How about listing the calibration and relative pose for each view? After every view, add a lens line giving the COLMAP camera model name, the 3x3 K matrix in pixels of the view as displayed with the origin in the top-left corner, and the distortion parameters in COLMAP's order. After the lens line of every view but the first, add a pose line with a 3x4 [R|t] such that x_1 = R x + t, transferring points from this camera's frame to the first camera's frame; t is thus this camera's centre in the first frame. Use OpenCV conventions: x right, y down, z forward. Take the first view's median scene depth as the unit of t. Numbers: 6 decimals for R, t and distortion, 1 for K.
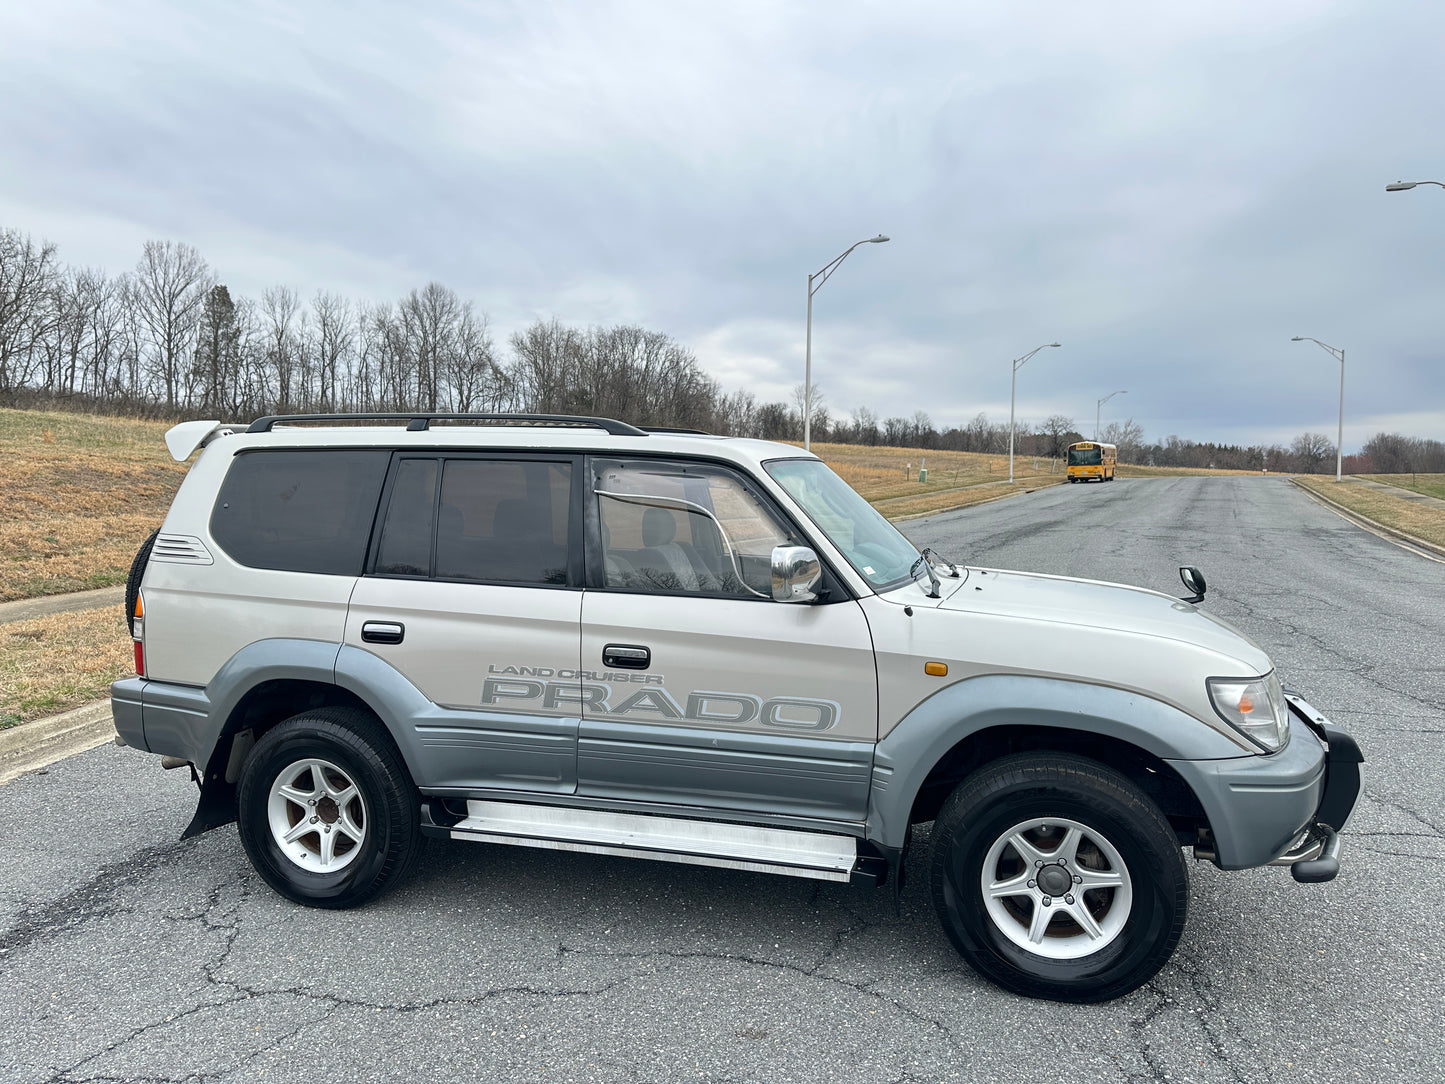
lens RADIAL K [[1003.1, 0, 718.7], [0, 1003.1, 553.6], [0, 0, 1]] dist [0.066348, -0.081962]
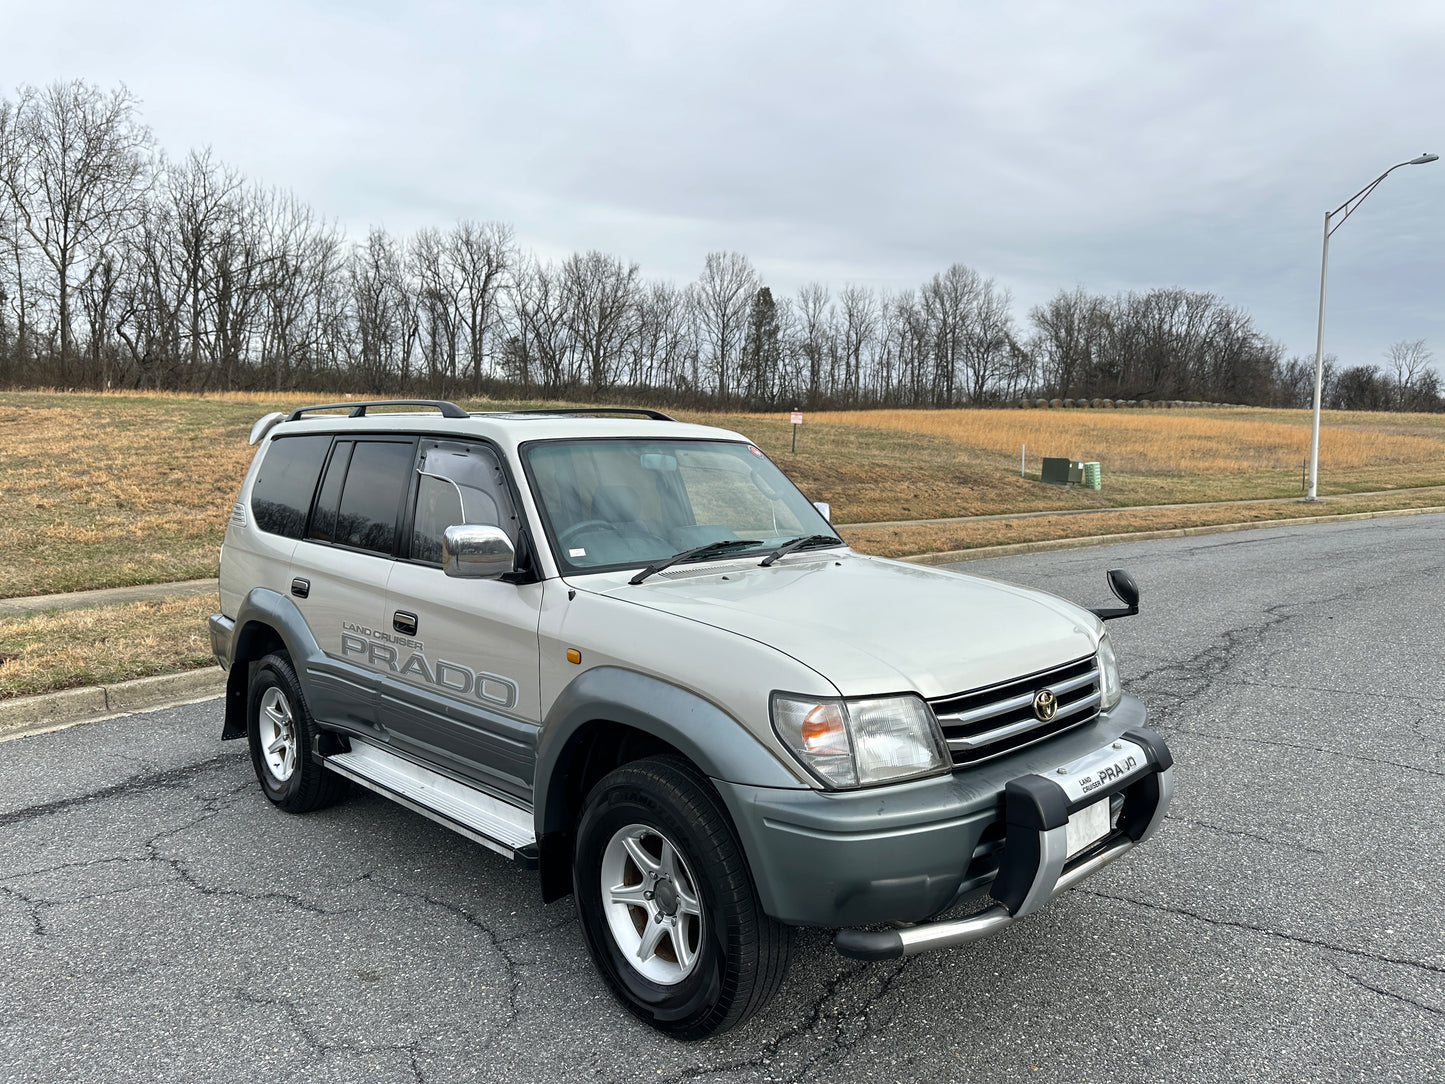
lens RADIAL K [[1003.1, 0, 714.8], [0, 1003.1, 551.7], [0, 0, 1]] dist [0.066348, -0.081962]
pose [[0.873078, 0.041316, -0.485827, 0.650082], [-0.032708, 0.999122, 0.026188, -0.012728], [0.486483, -0.006974, 0.873662, 0.181706]]
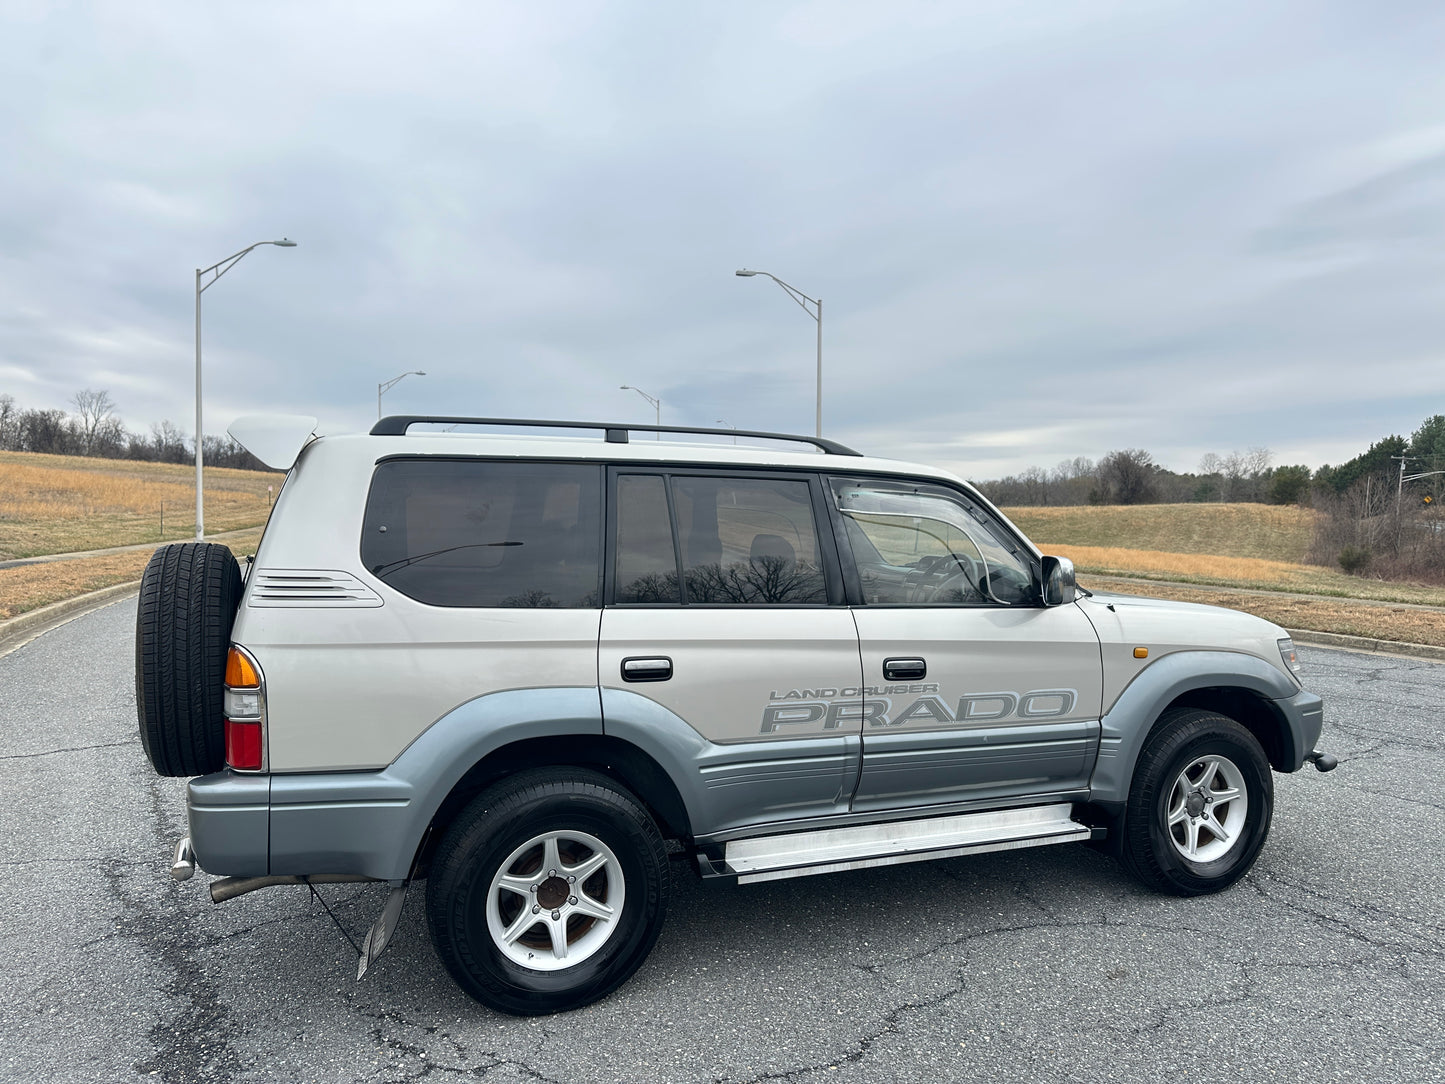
lens RADIAL K [[1003.1, 0, 724.6], [0, 1003.1, 561.2], [0, 0, 1]] dist [0.066348, -0.081962]
pose [[0.799408, -0.028051, 0.600134, -0.765985], [0.038673, 0.999240, -0.004809, -0.009783], [-0.599543, 0.027053, 0.799885, 0.244454]]
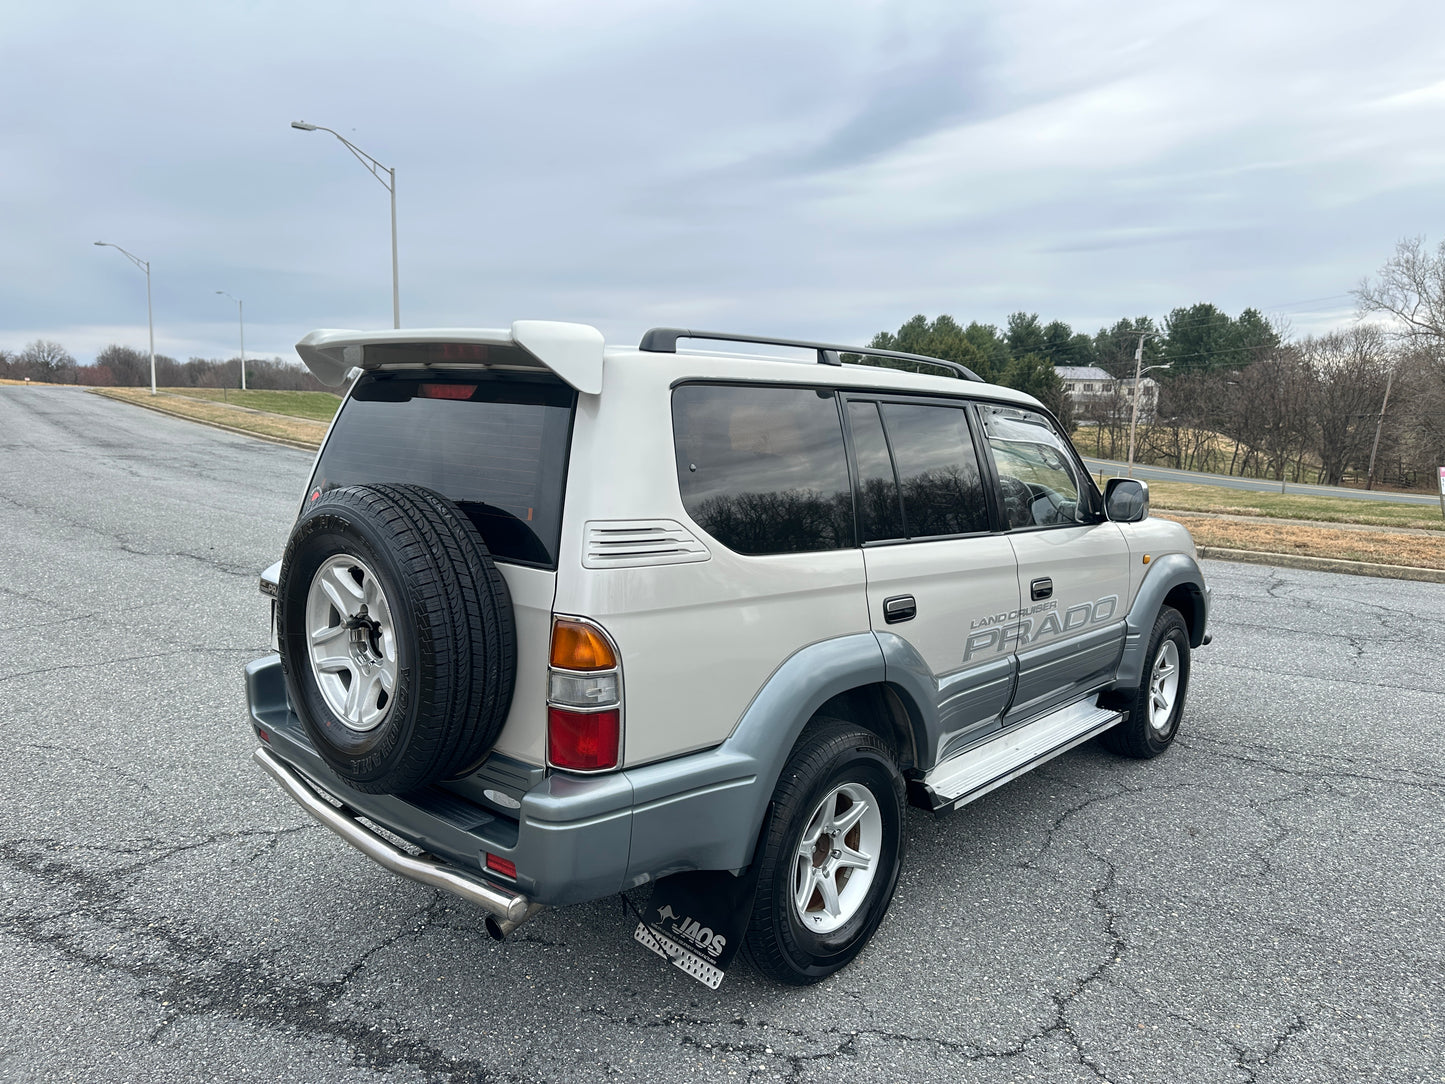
lens RADIAL K [[1003.1, 0, 731.6], [0, 1003.1, 547.7], [0, 0, 1]] dist [0.066348, -0.081962]
pose [[0.438878, -0.113059, 0.891405, -1.089166], [0.040546, 0.993534, 0.106050, -0.065624], [-0.897631, -0.010400, 0.440625, 0.724466]]
